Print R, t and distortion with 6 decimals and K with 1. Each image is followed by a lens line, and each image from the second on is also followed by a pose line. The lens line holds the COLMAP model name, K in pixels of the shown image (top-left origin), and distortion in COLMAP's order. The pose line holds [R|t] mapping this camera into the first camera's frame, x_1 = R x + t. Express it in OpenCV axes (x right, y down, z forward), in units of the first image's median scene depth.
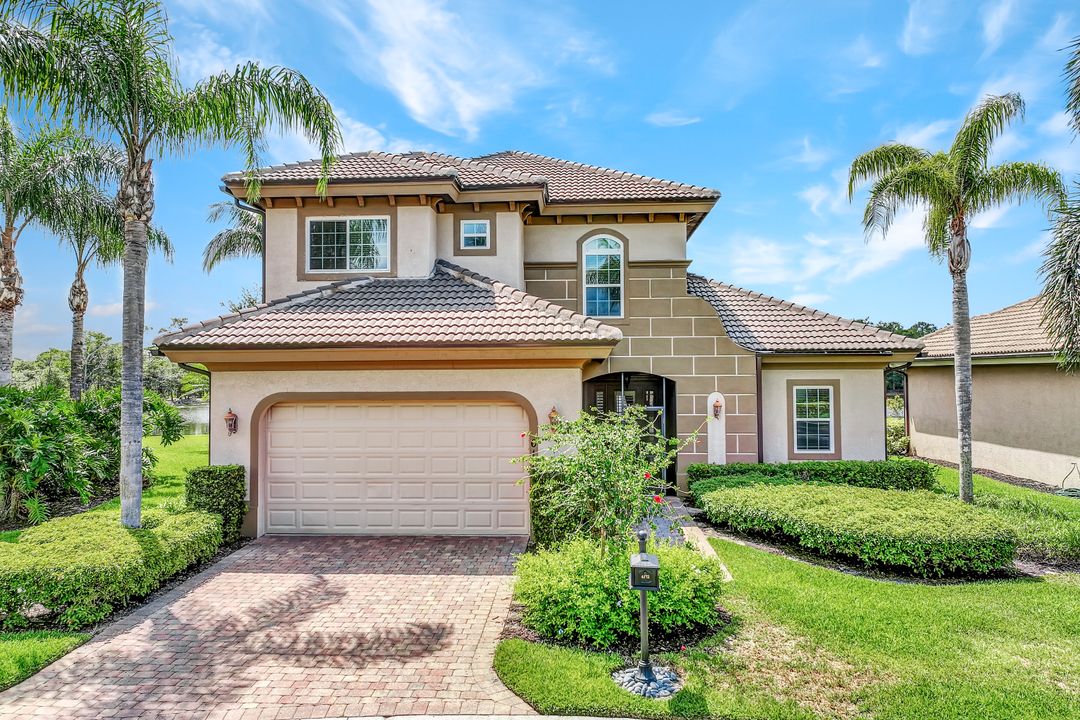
lens RADIAL K [[759.1, 0, 540.0], [0, 759.1, 360.0], [0, 0, 1]] dist [0.010927, 0.006733]
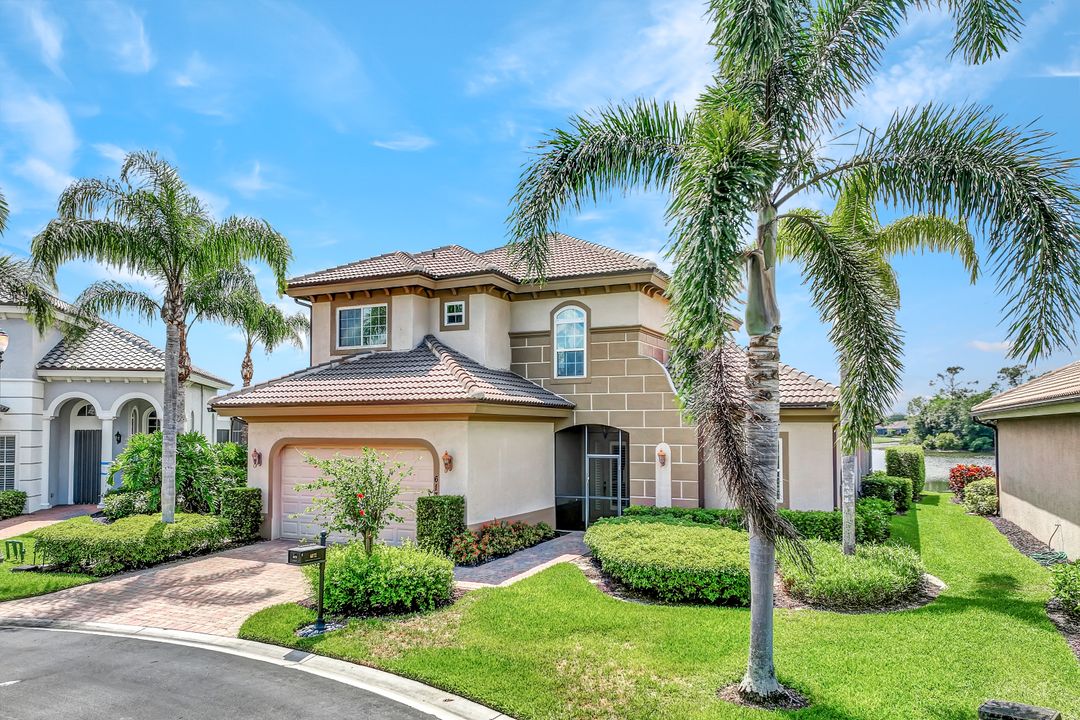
lens RADIAL K [[758.4, 0, 539.4], [0, 758.4, 413.2], [0, 0, 1]] dist [0.008816, 0.003858]
pose [[0.924496, -0.002076, -0.381187, 0.525601], [0.002110, 0.999998, -0.000330, -0.000864], [0.381187, -0.000500, 0.924498, -0.100285]]
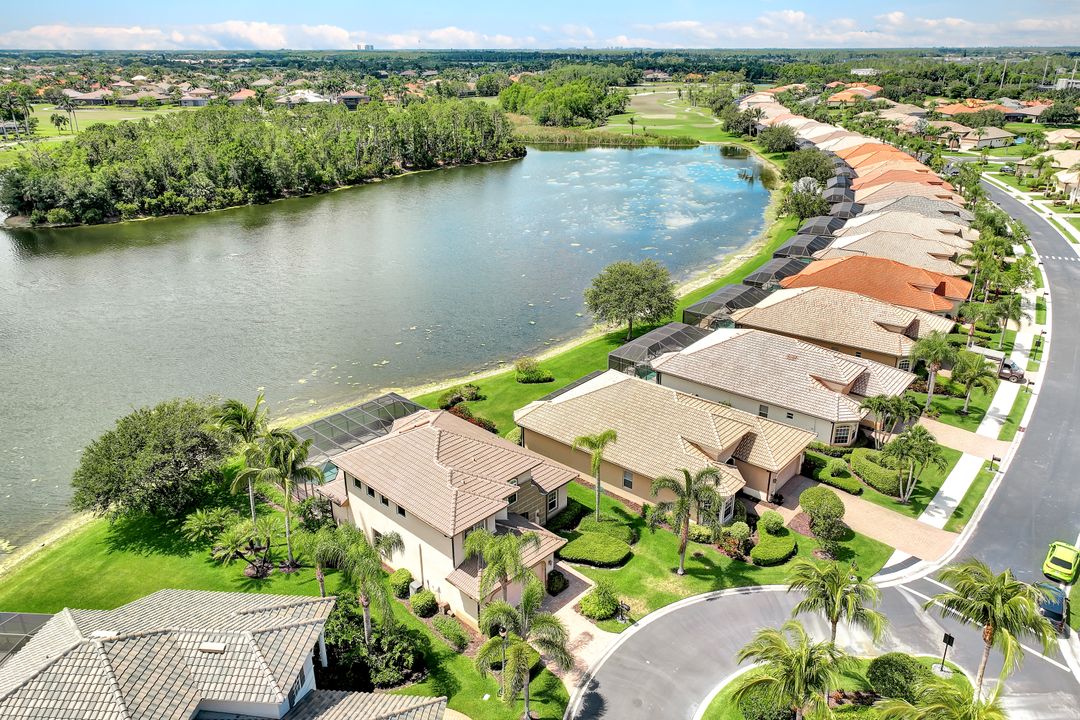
lens RADIAL K [[759.1, 0, 540.0], [0, 759.1, 360.0], [0, 0, 1]] dist [0.010927, 0.006733]
pose [[0.645572, -0.287410, 0.707553, -1.995476], [-0.016254, 0.921101, 0.388984, -1.930829], [-0.763526, -0.262617, 0.589966, -0.793331]]
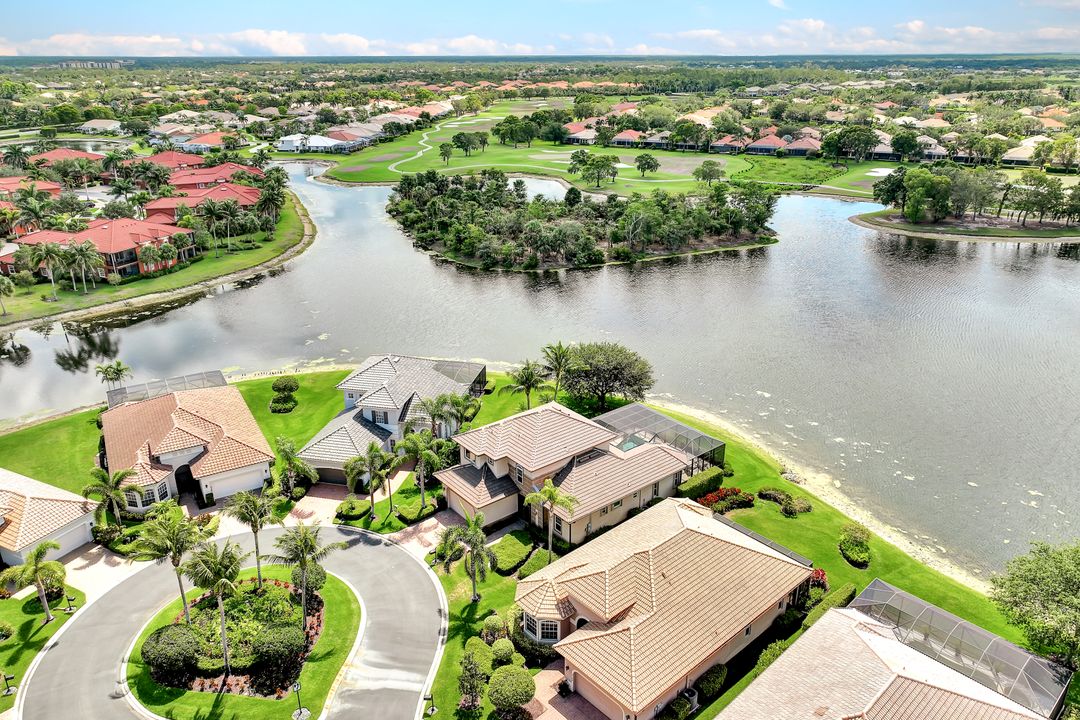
lens RADIAL K [[759.1, 0, 540.0], [0, 759.1, 360.0], [0, 0, 1]] dist [0.010927, 0.006733]
pose [[0.674063, 0.283843, -0.681962, 3.044934], [0.011799, 0.918970, 0.394152, -2.513058], [0.738579, -0.273730, 0.616095, -1.408132]]
